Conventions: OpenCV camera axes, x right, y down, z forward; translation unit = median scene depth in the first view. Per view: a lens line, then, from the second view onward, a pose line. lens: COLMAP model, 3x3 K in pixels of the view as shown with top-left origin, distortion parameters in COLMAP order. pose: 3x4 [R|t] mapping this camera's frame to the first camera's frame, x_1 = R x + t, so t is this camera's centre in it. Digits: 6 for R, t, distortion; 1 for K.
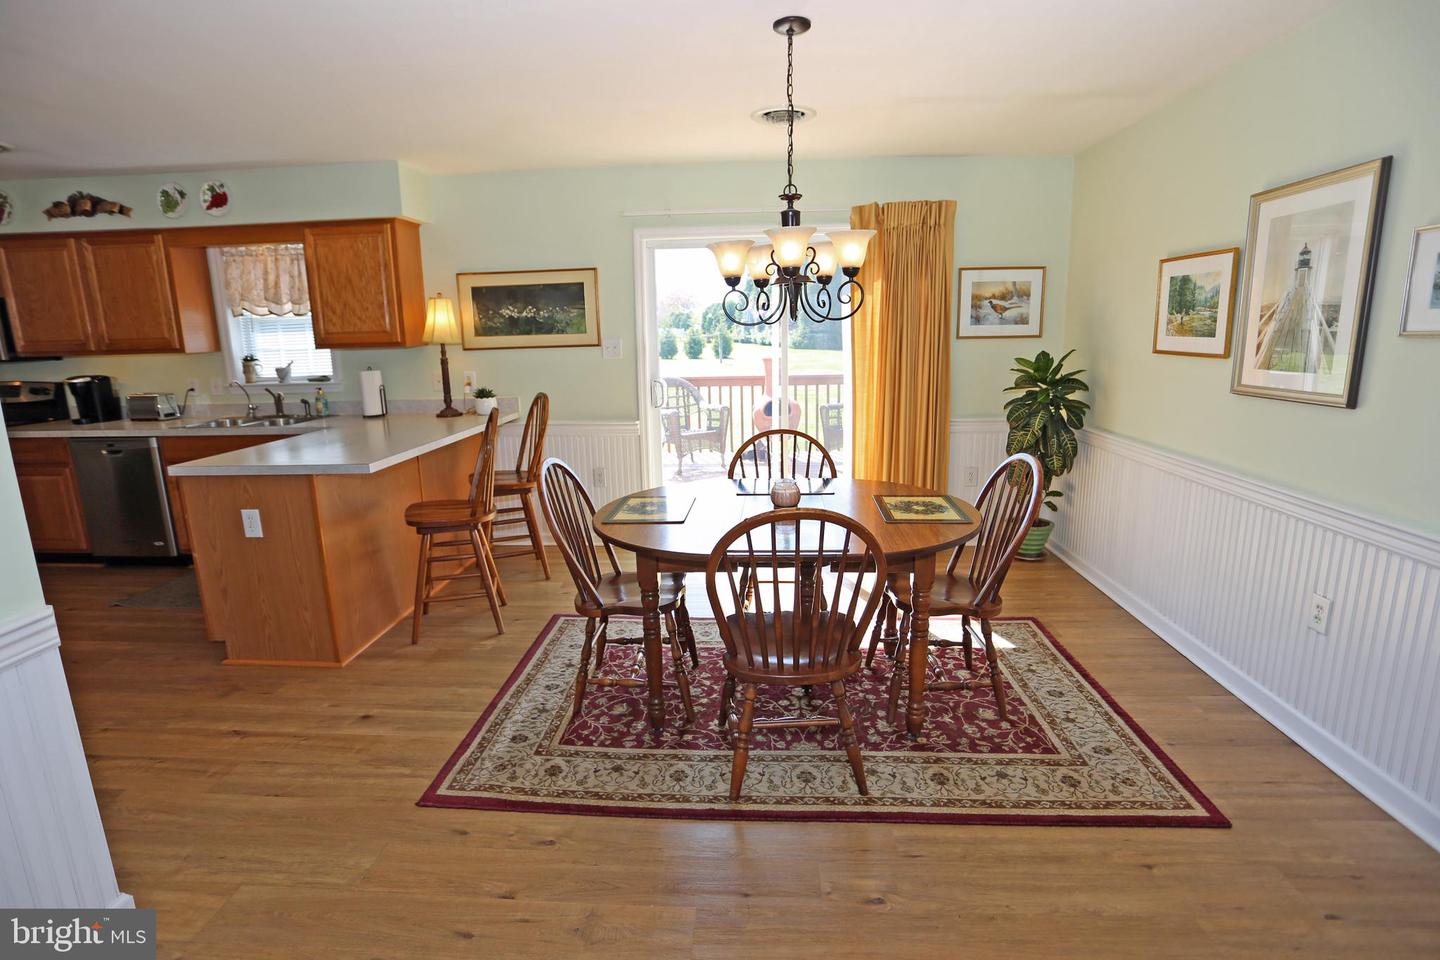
lens RADIAL K [[702.8, 0, 719.1], [0, 702.8, 479.2], [0, 0, 1]] dist [-0.069616, 0.025820]
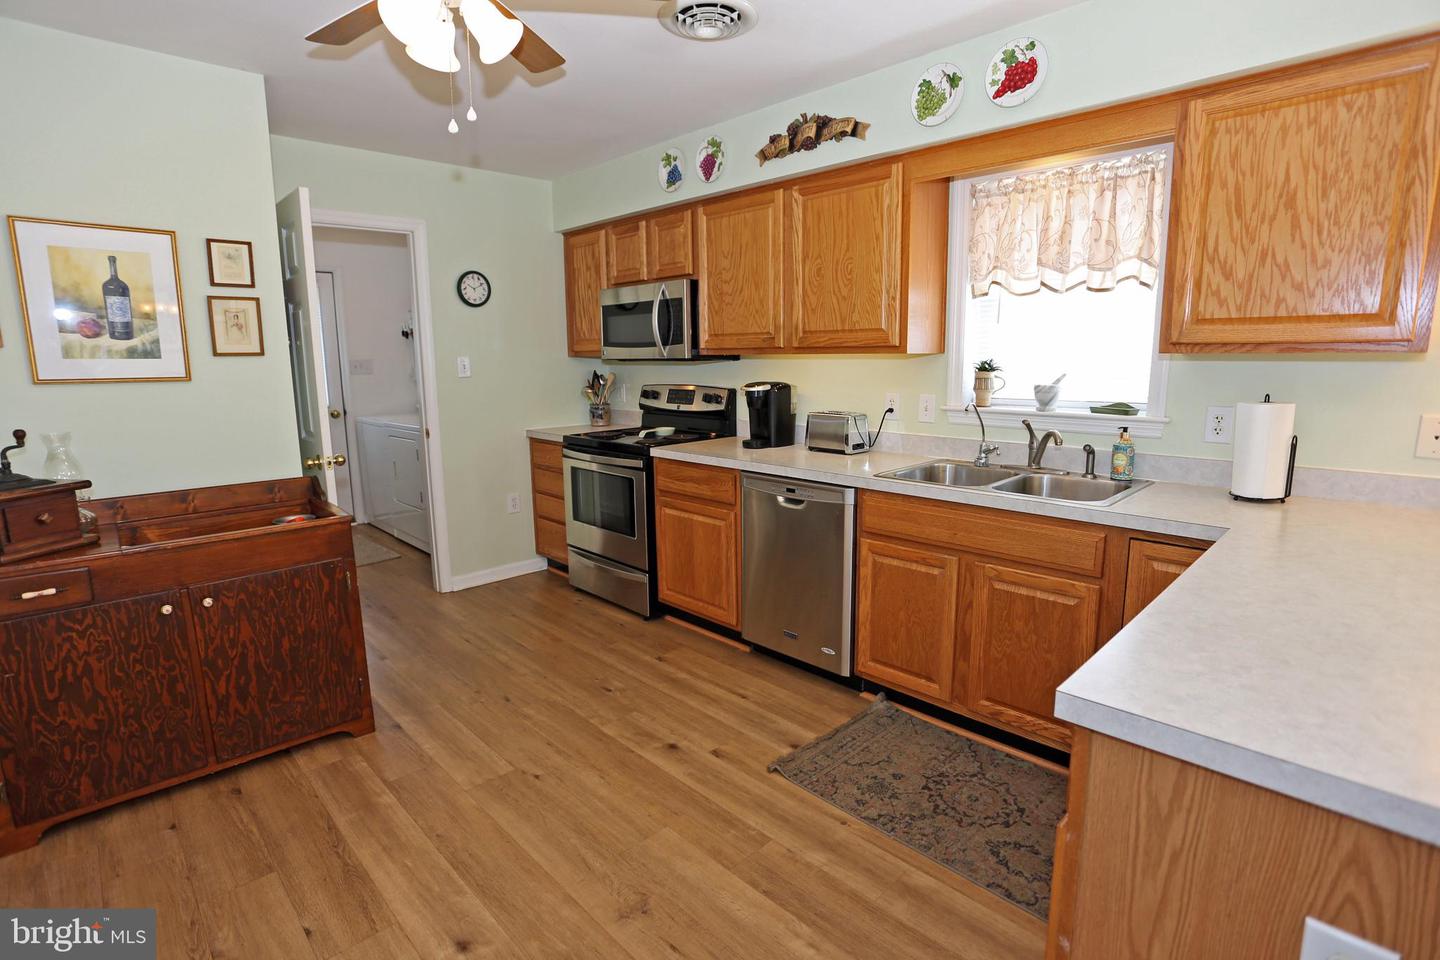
lens RADIAL K [[702.8, 0, 720.5], [0, 702.8, 477.0], [0, 0, 1]] dist [-0.069616, 0.025820]
pose [[0.738606, 0.123366, -0.662753, -0.491973], [-0.138716, 0.989888, 0.029668, -0.072737], [0.659711, 0.070022, 0.748250, 0.435051]]
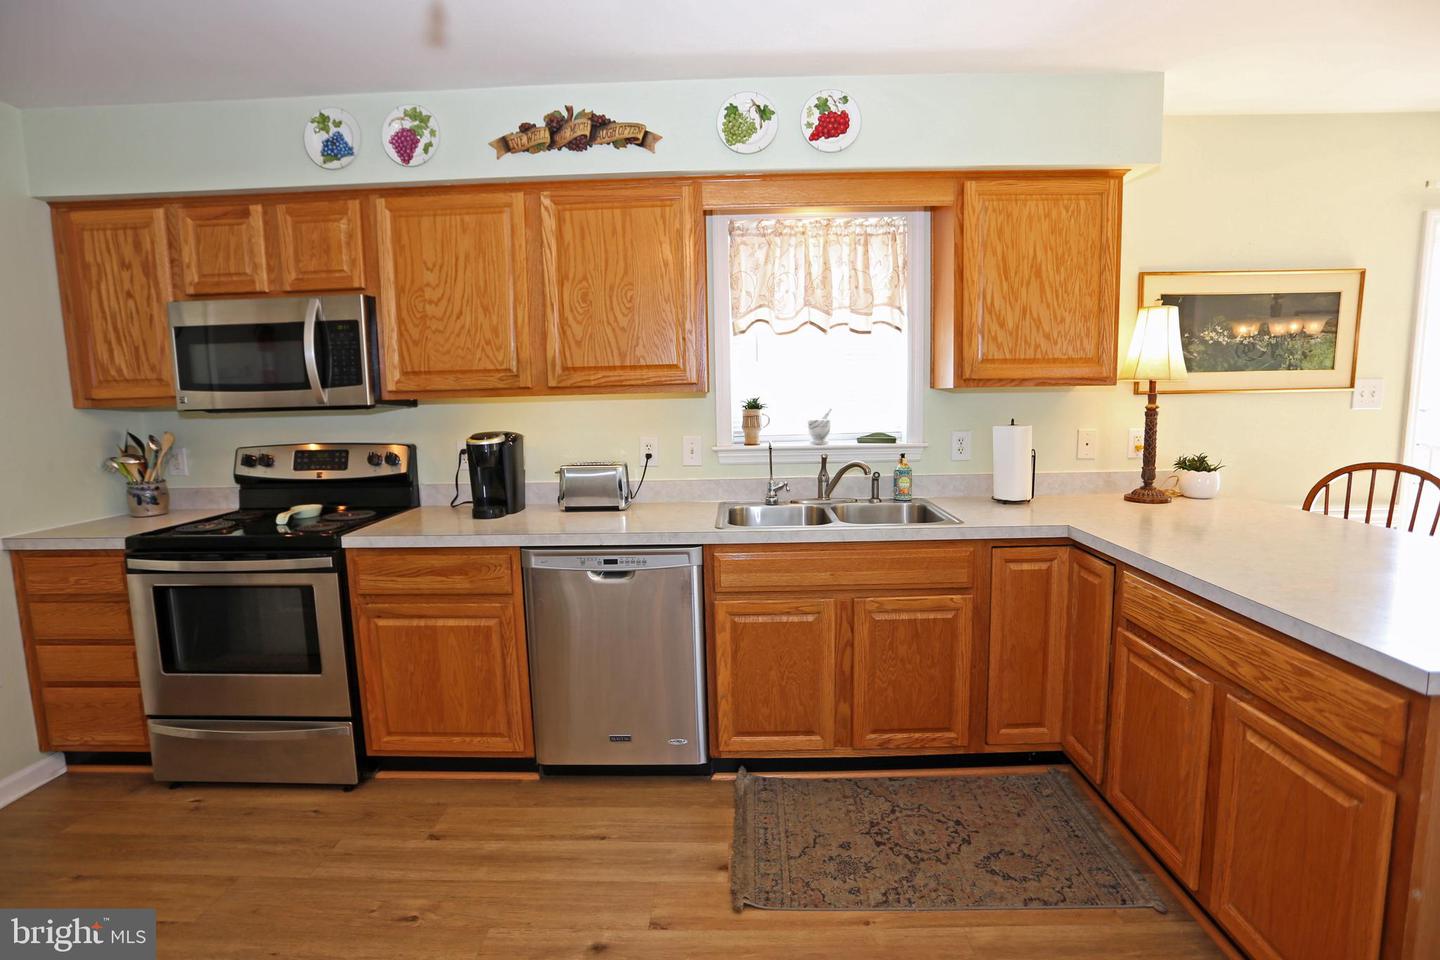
lens RADIAL K [[702.8, 0, 723.6], [0, 702.8, 477.0], [0, 0, 1]] dist [-0.069616, 0.025820]
pose [[0.999292, -0.008613, 0.036637, -0.818128], [0.011704, 0.996311, -0.085016, -0.067563], [-0.035770, 0.085385, 0.995706, 0.434507]]
